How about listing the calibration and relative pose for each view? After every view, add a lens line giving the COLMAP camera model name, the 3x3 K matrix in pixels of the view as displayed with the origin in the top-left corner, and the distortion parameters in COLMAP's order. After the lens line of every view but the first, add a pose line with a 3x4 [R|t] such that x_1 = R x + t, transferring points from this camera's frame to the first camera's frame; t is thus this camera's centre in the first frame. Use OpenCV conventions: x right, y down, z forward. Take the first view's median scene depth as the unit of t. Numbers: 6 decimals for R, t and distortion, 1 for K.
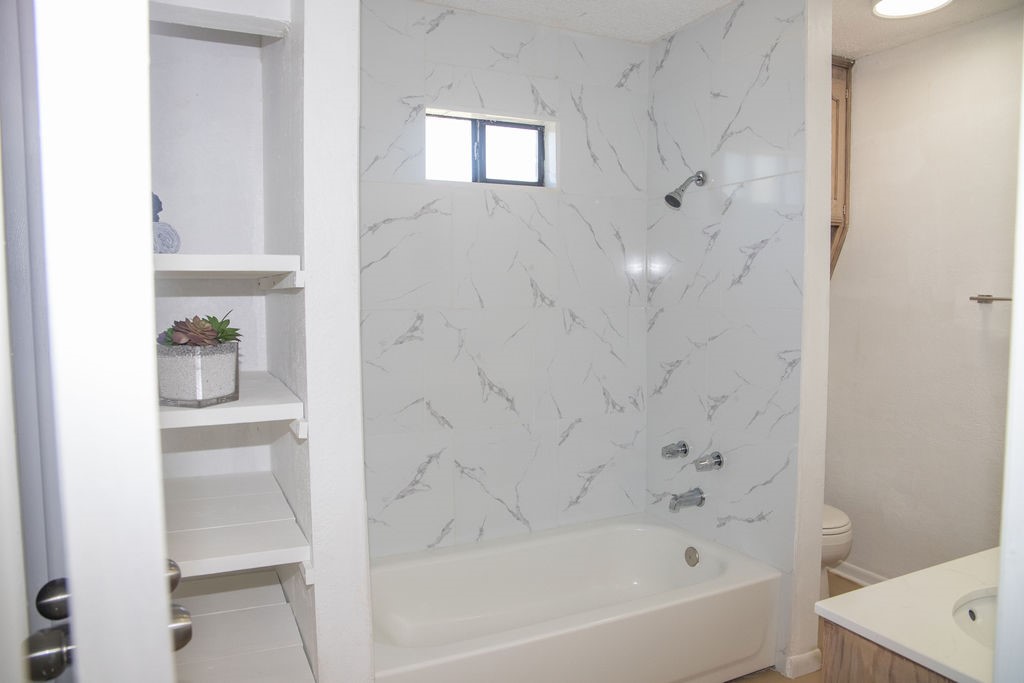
lens RADIAL K [[712.5, 0, 511.4], [0, 712.5, 342.2], [0, 0, 1]] dist [-0.123800, 0.088130]
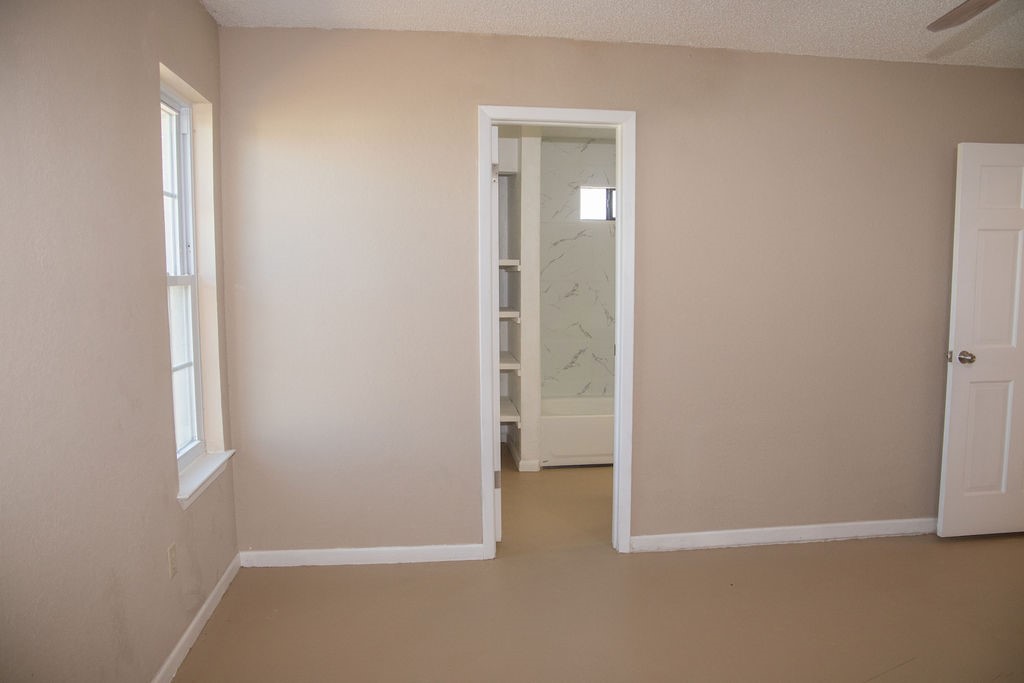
lens RADIAL K [[712.5, 0, 512.7], [0, 712.5, 340.6], [0, 0, 1]] dist [-0.123800, 0.088130]
pose [[0.945312, 0.034771, -0.324308, 0.386840], [-0.026408, 0.999196, 0.030156, 0.072735], [0.325096, -0.019942, 0.945471, -1.086140]]
